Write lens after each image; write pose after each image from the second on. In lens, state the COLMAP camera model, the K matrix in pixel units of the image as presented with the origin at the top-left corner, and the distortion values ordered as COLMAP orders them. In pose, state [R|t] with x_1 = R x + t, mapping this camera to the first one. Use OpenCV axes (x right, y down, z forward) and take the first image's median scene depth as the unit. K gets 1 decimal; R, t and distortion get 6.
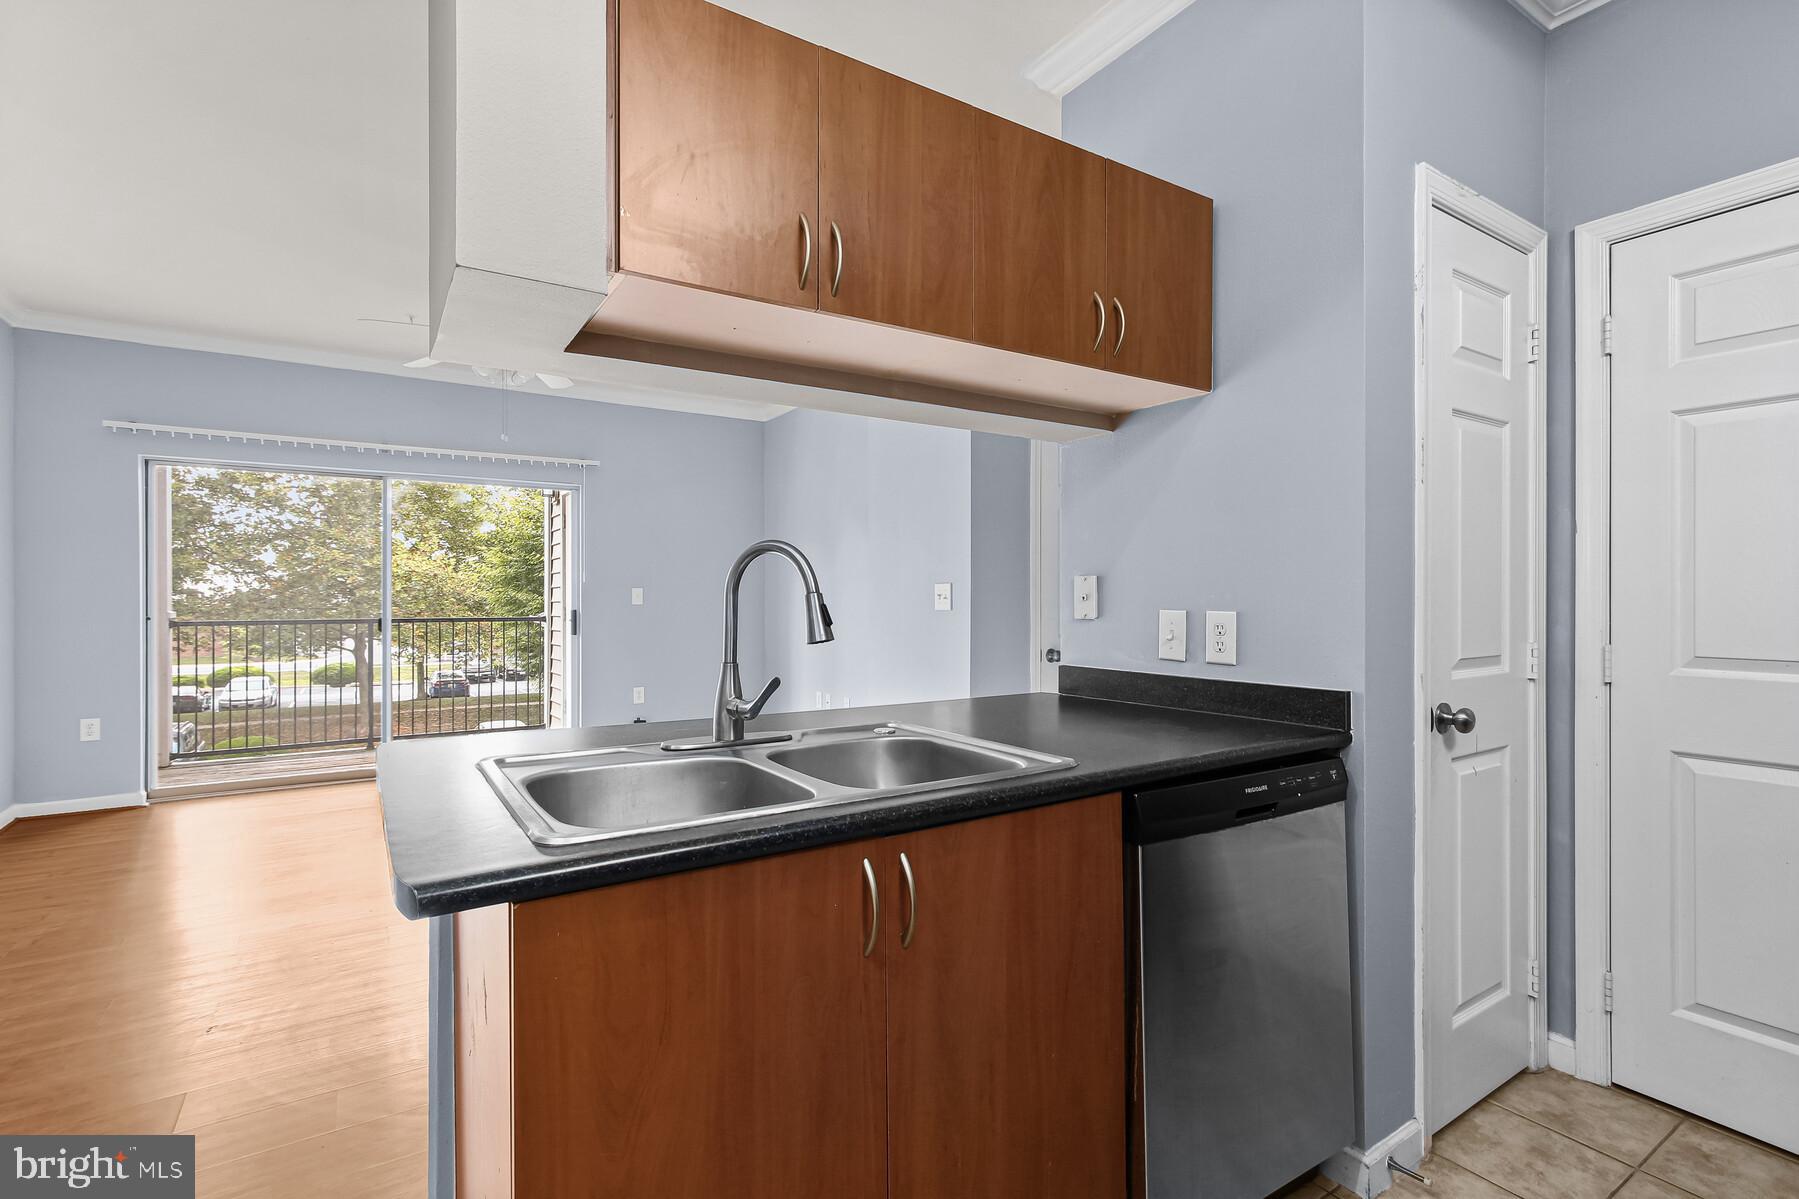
lens RADIAL K [[833.8, 0, 891.1], [0, 833.8, 597.4], [0, 0, 1]] dist [0.001983, 0.000538]
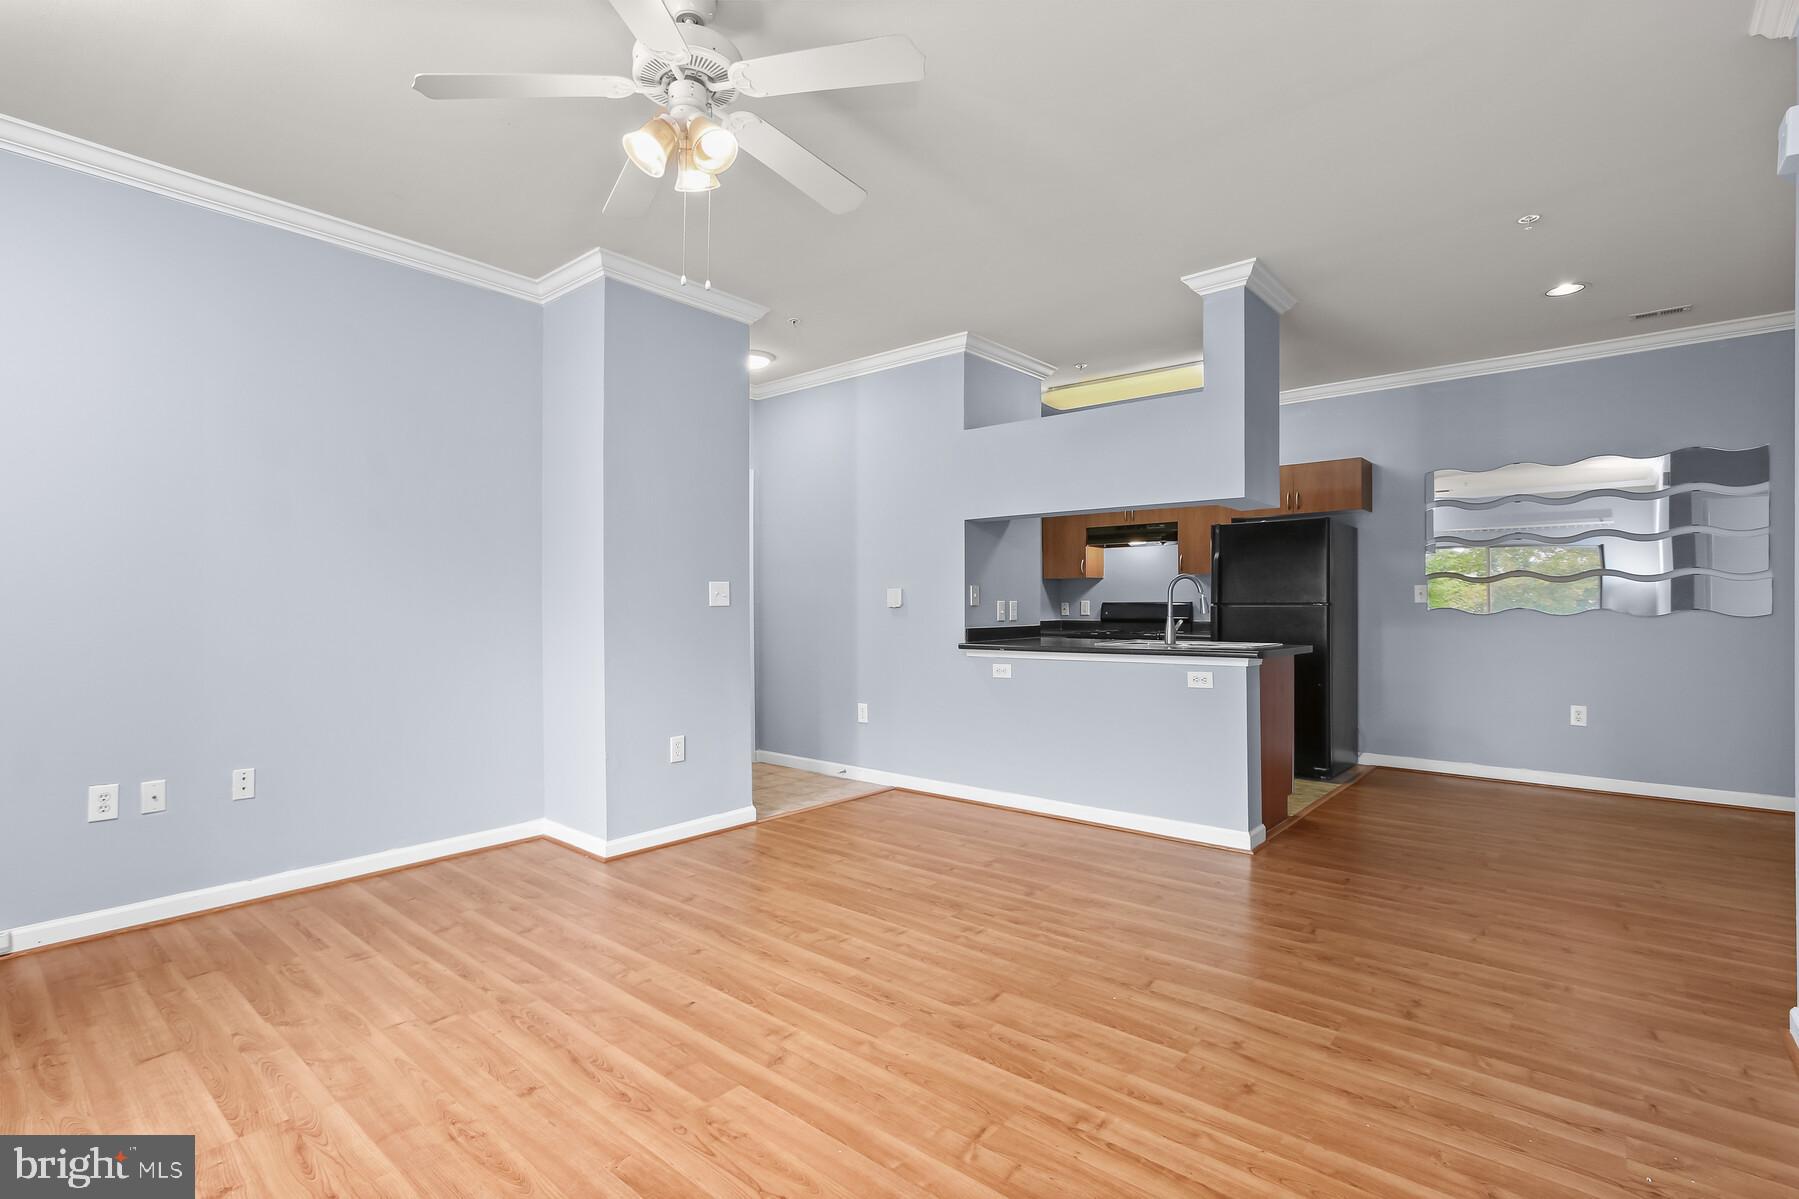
lens RADIAL K [[839.7, 0, 877.1], [0, 839.7, 598.1], [0, 0, 1]] dist [-0.000140, -0.000221]
pose [[-0.272397, 0.010946, 0.962123, -0.164949], [0.005240, 0.999937, -0.009893, 0.002380], [-0.962171, 0.002347, -0.272437, 0.169032]]
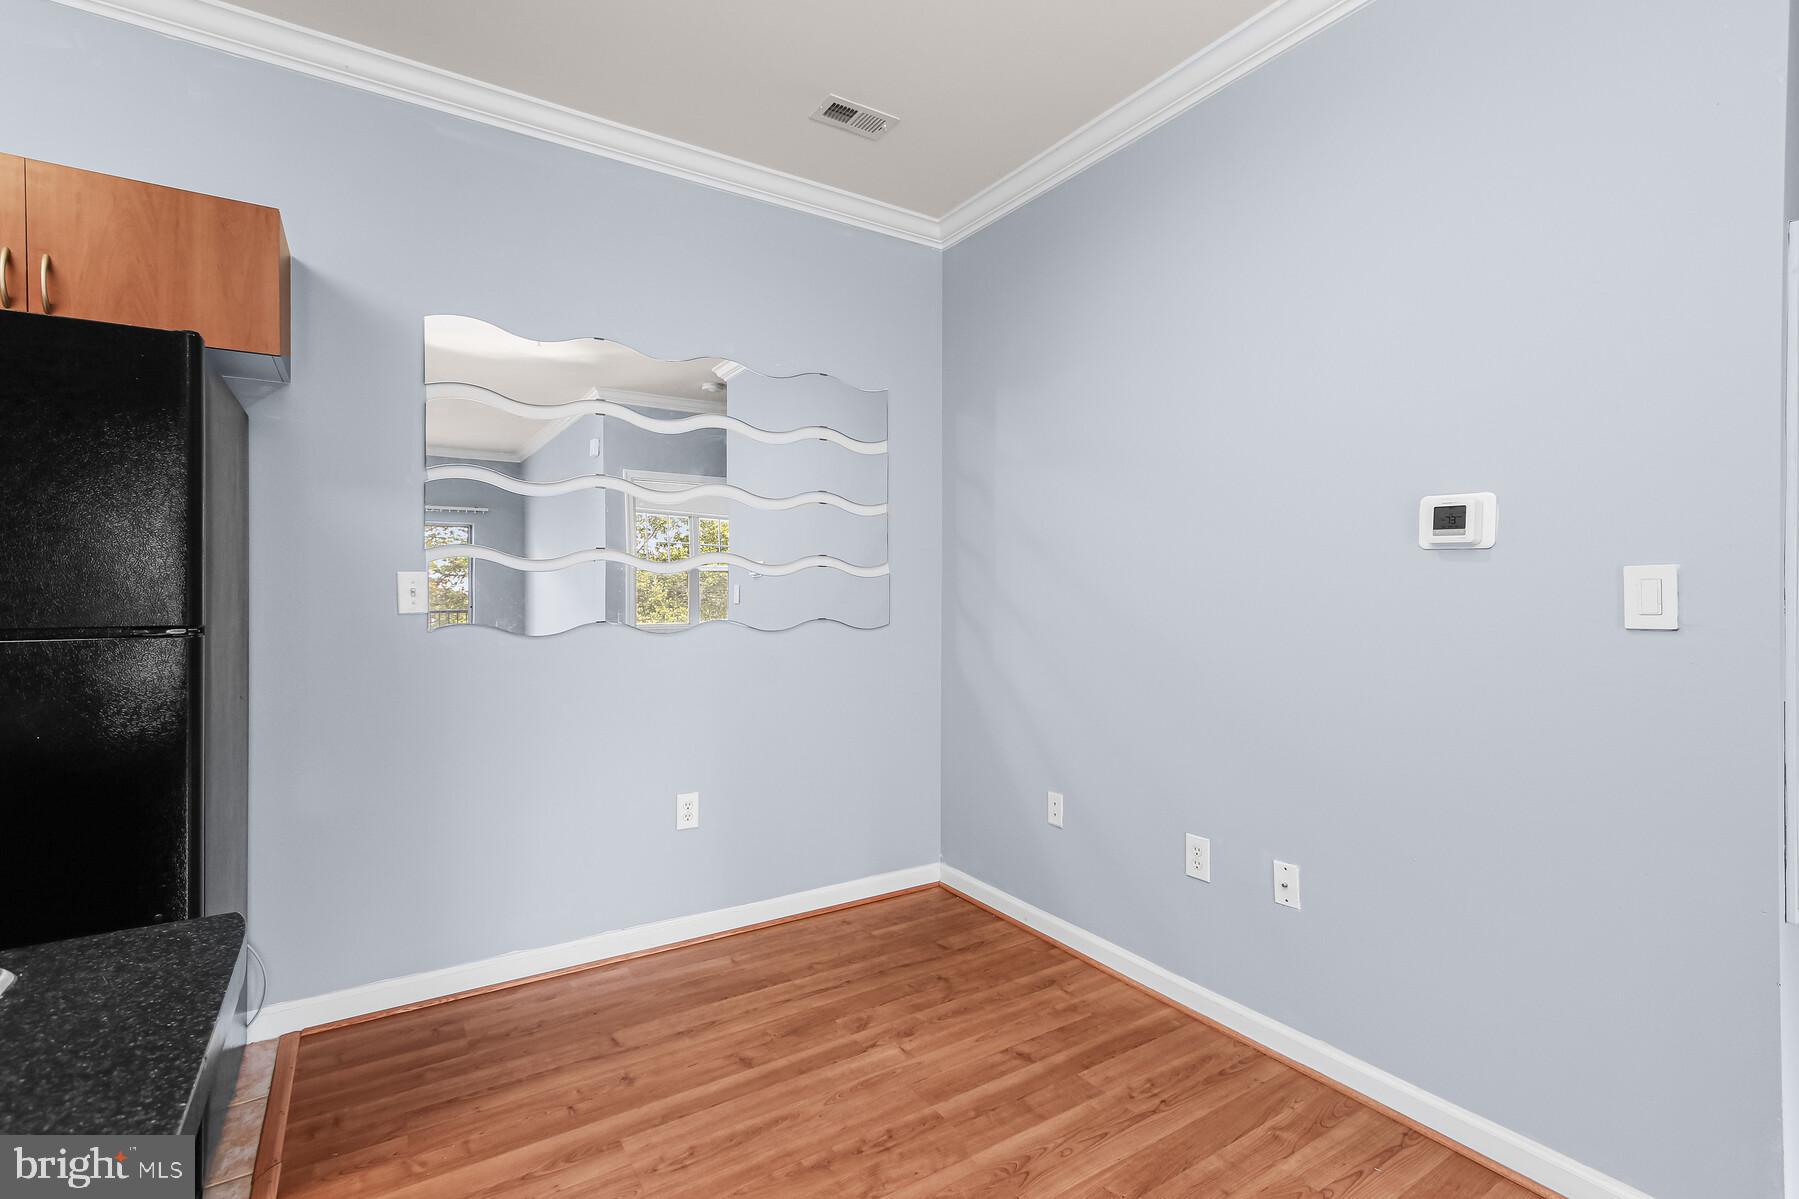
lens RADIAL K [[817.3, 0, 896.7], [0, 817.3, 594.5], [0, 0, 1]] dist [0.005468, 0.000282]
pose [[-0.999997, 0.001031, -0.002364, -0.042726], [0.001021, 0.999990, 0.004381, -0.000400], [0.002368, 0.004378, -0.999988, 0.061627]]
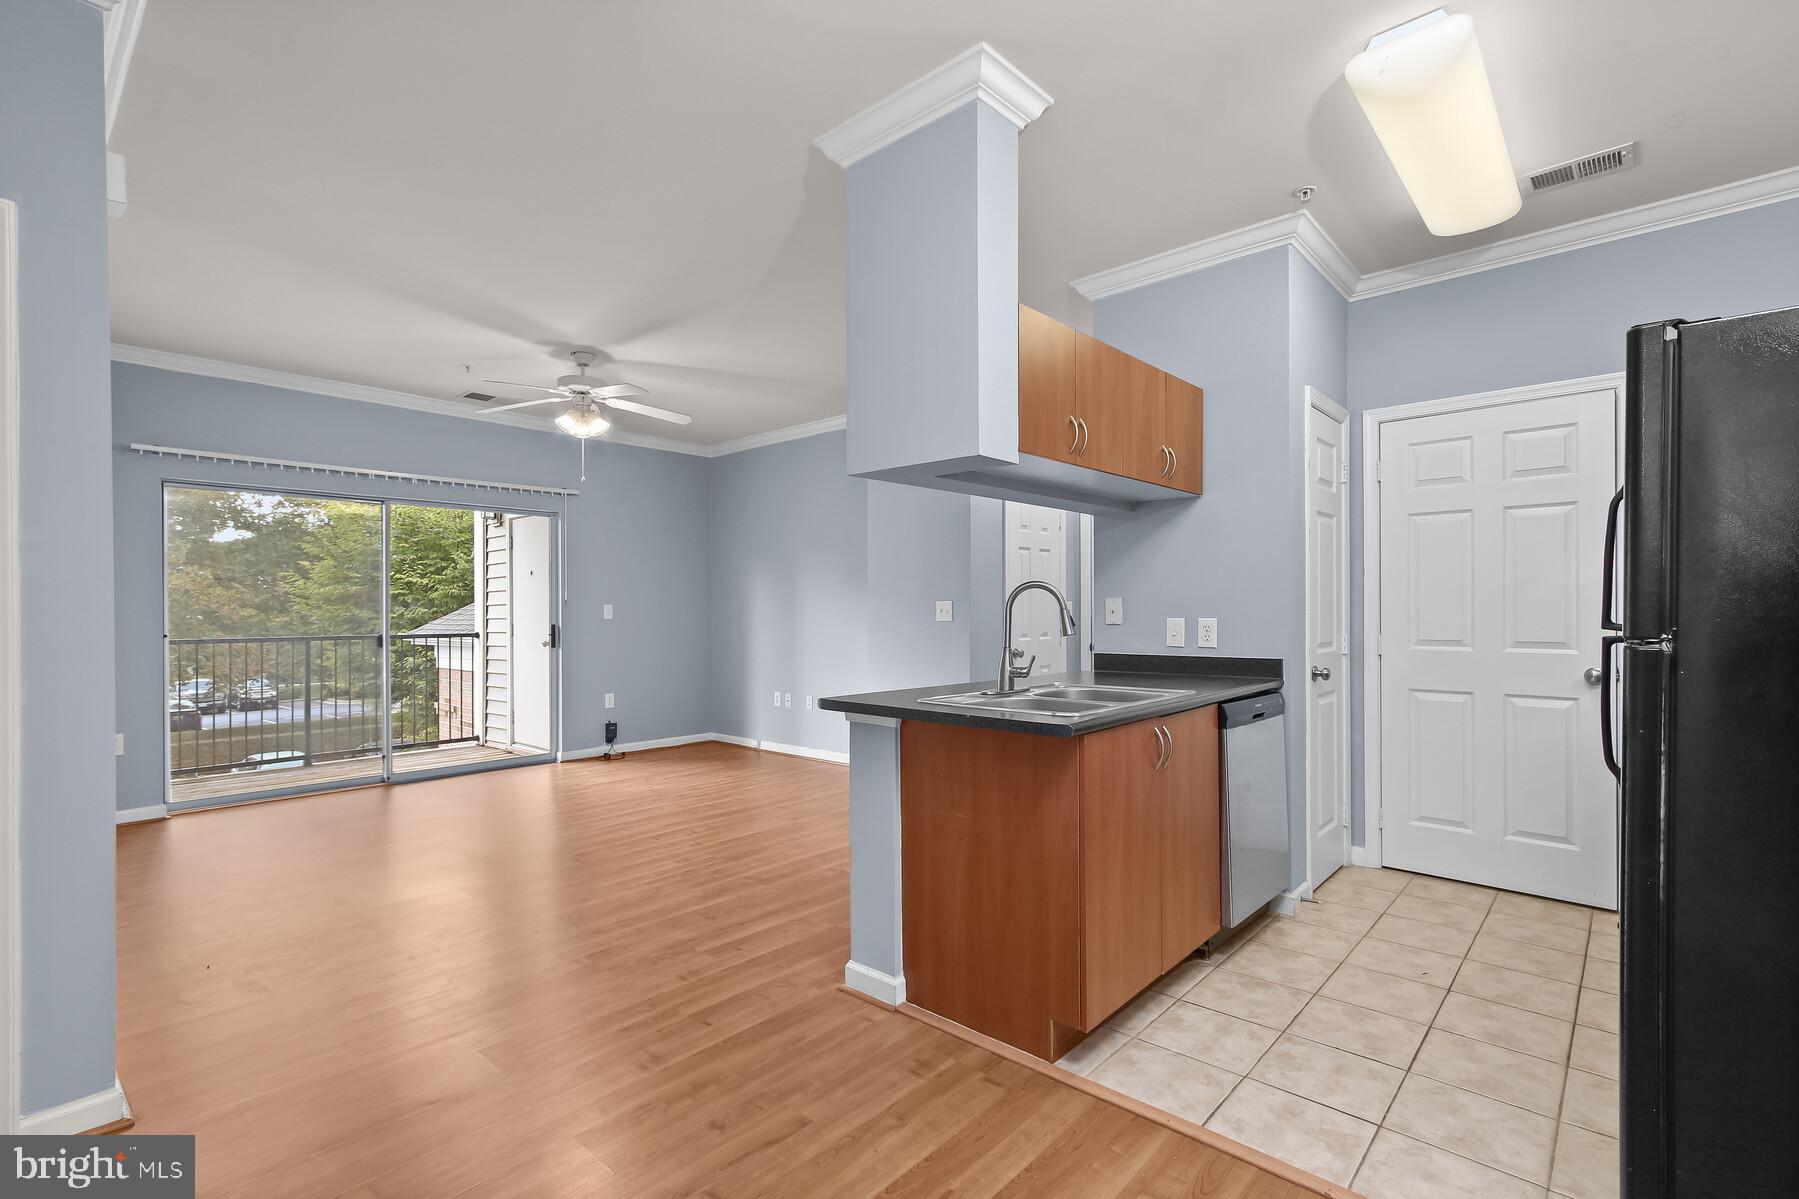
lens RADIAL K [[824.5, 0, 896.8], [0, 824.5, 613.1], [0, 0, 1]] dist [0.002899, 0.000934]
pose [[0.964775, -0.003998, 0.263047, -0.055926], [0.004081, 0.999992, 0.000229, 0.000150], [-0.263045, 0.000852, 0.964783, -0.042011]]
